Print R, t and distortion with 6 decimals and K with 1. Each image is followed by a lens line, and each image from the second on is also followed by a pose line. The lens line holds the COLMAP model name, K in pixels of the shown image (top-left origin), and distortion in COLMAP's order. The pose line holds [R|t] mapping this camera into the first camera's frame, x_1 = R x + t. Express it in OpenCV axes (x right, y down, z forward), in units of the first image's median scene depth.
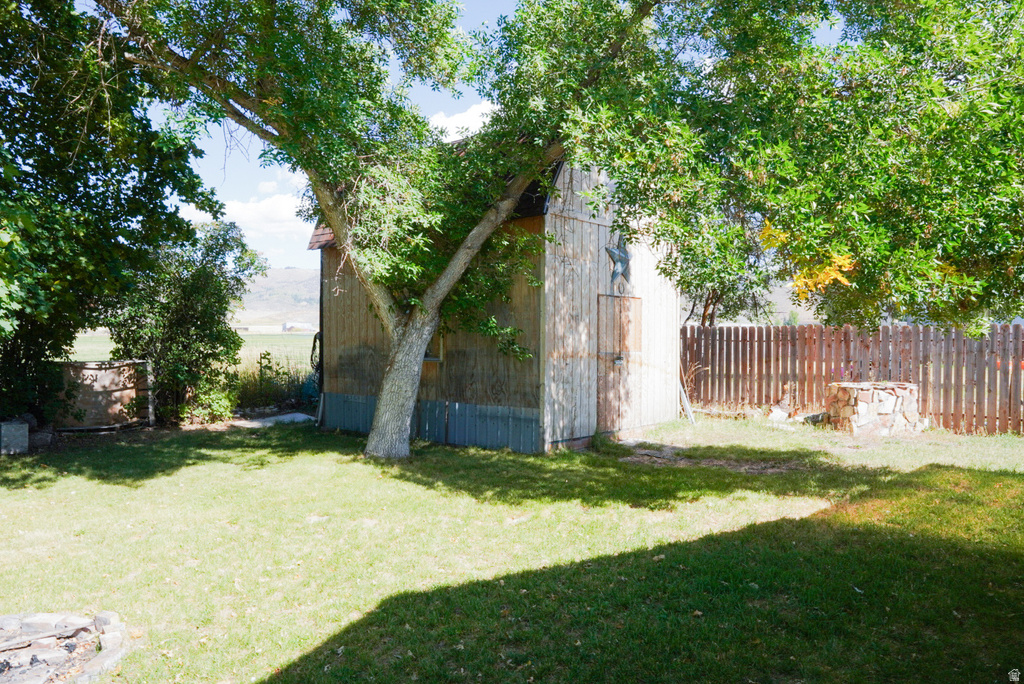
lens RADIAL K [[718.7, 0, 508.8], [0, 718.7, 340.6], [0, 0, 1]] dist [-0.102671, 0.064342]
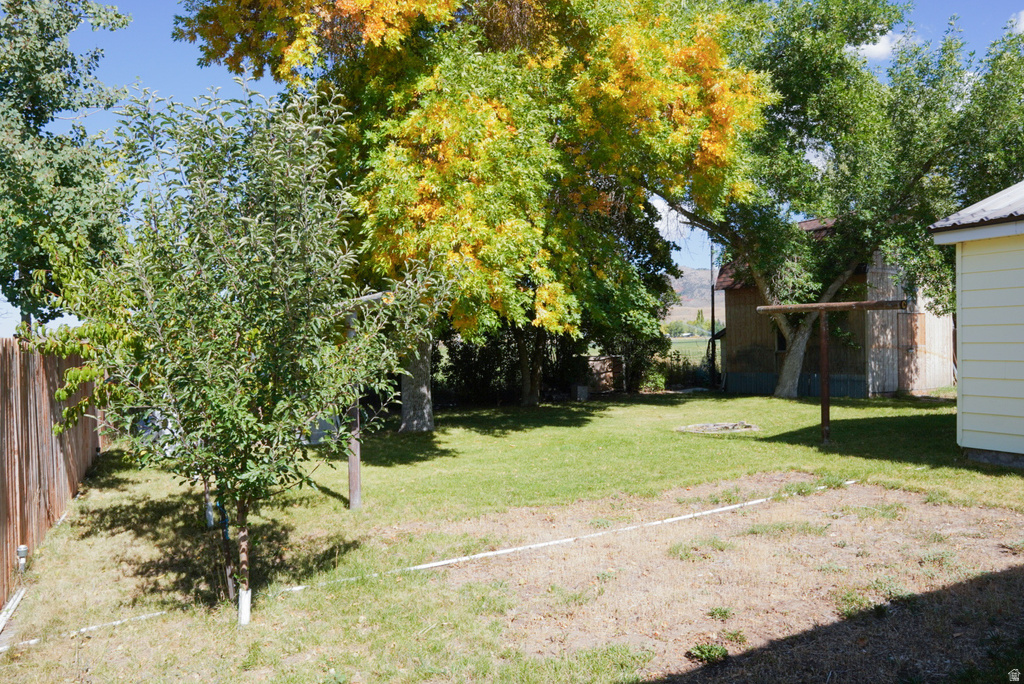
lens RADIAL K [[718.7, 0, 511.9], [0, 718.7, 346.3], [0, 0, 1]] dist [-0.102671, 0.064342]
pose [[0.930942, -0.017764, -0.364735, -0.136337], [0.017898, 0.999835, -0.003011, 0.006984], [0.364729, -0.003725, 0.931106, -0.989636]]
